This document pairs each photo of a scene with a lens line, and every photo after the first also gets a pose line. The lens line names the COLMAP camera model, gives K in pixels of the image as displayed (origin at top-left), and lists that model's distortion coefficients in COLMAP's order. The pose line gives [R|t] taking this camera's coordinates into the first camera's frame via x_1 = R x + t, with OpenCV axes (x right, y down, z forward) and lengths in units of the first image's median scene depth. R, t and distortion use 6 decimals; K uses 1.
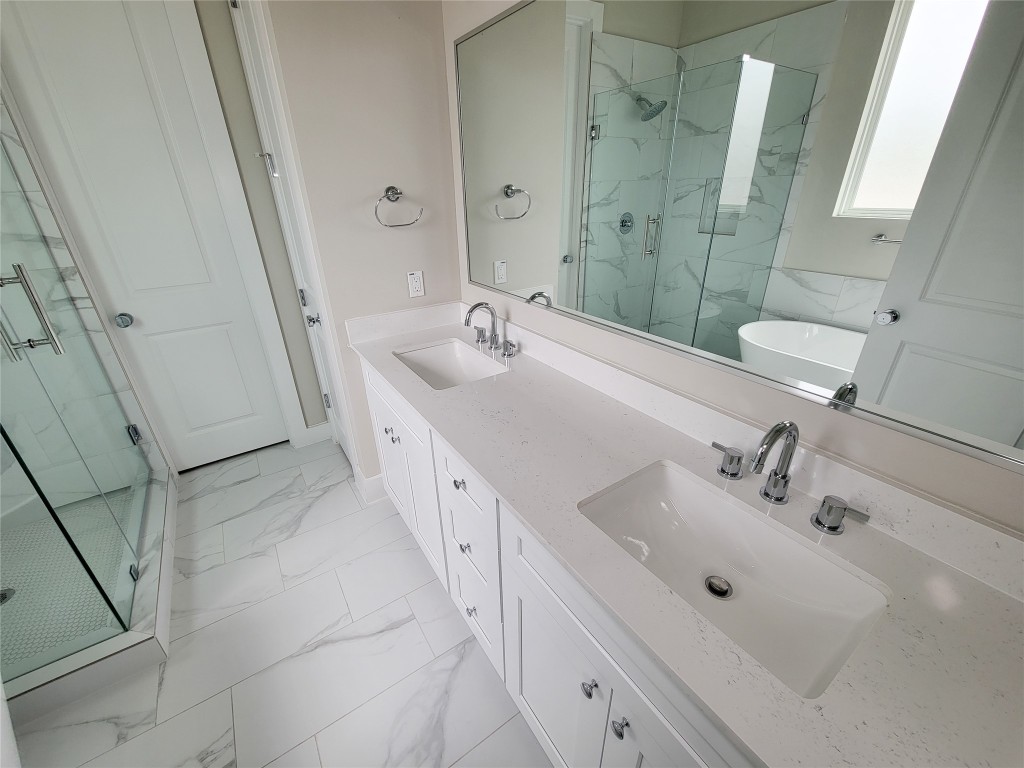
lens RADIAL K [[416.9, 0, 511.2], [0, 416.9, 385.5], [0, 0, 1]] dist [0.000446, -0.000311]
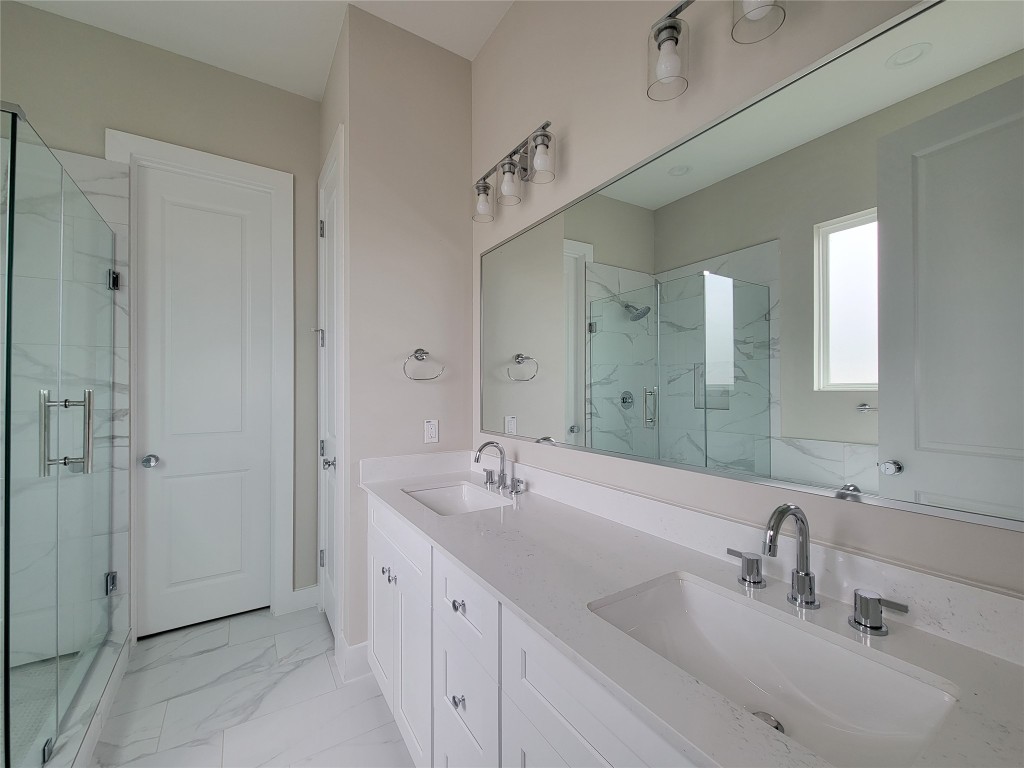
lens RADIAL K [[420.9, 0, 512.0], [0, 420.9, 384.0], [0, 0, 1]] dist [0.006791, -0.005349]
pose [[0.999583, 0.013893, -0.025323, 0.004834], [-0.023677, 0.896259, -0.442898, 0.114896], [0.016543, 0.443313, 0.896214, -0.019847]]
